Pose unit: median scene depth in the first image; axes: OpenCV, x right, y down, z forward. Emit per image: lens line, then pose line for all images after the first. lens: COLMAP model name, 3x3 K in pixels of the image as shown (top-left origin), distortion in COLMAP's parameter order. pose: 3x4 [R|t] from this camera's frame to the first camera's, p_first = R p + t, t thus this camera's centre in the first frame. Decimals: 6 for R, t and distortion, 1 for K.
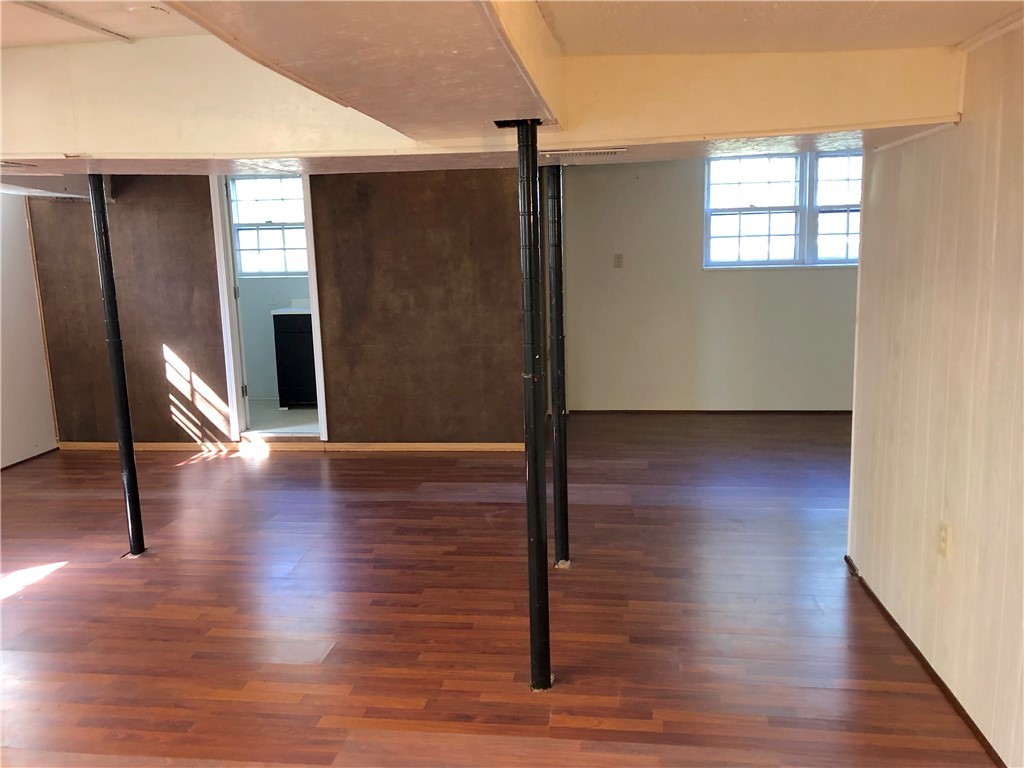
lens RADIAL K [[845.9, 0, 512.0], [0, 845.9, 384.0], [0, 0, 1]] dist [0.048887, -0.054867]
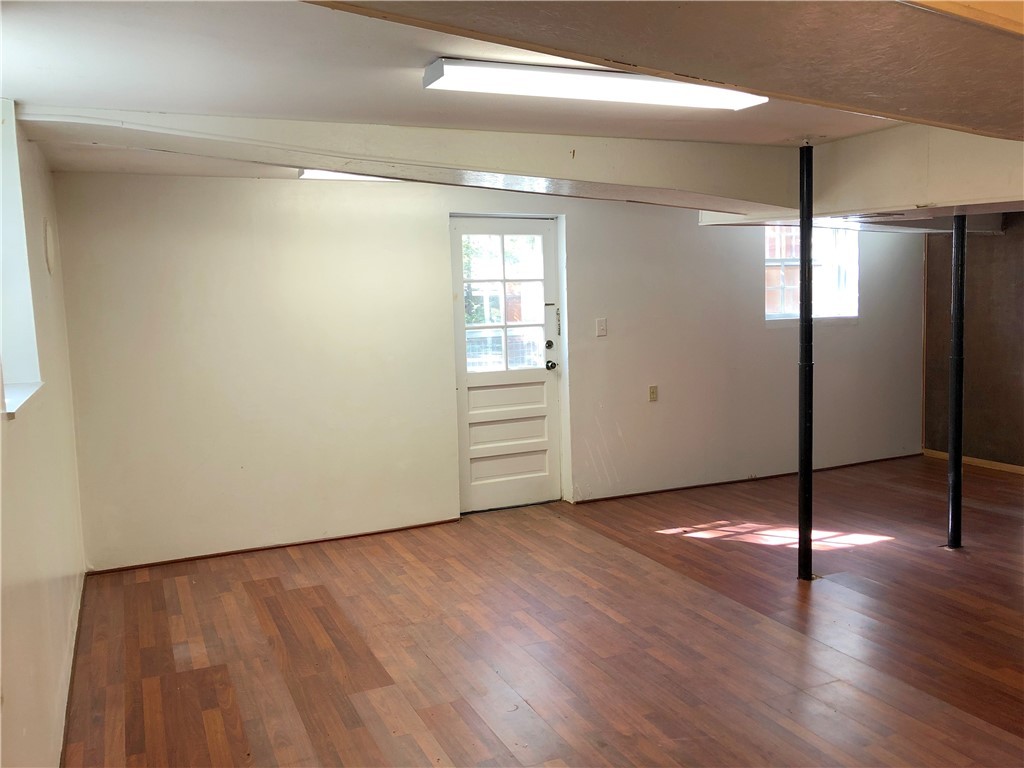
lens RADIAL K [[840.5, 0, 504.6], [0, 840.5, 393.1], [0, 0, 1]] dist [0.090654, -0.134563]
pose [[0.535532, 0.109382, -0.837401, 0.158295], [-0.127004, 0.990731, 0.048189, 0.016635], [0.834911, 0.080547, 0.544460, -0.119937]]
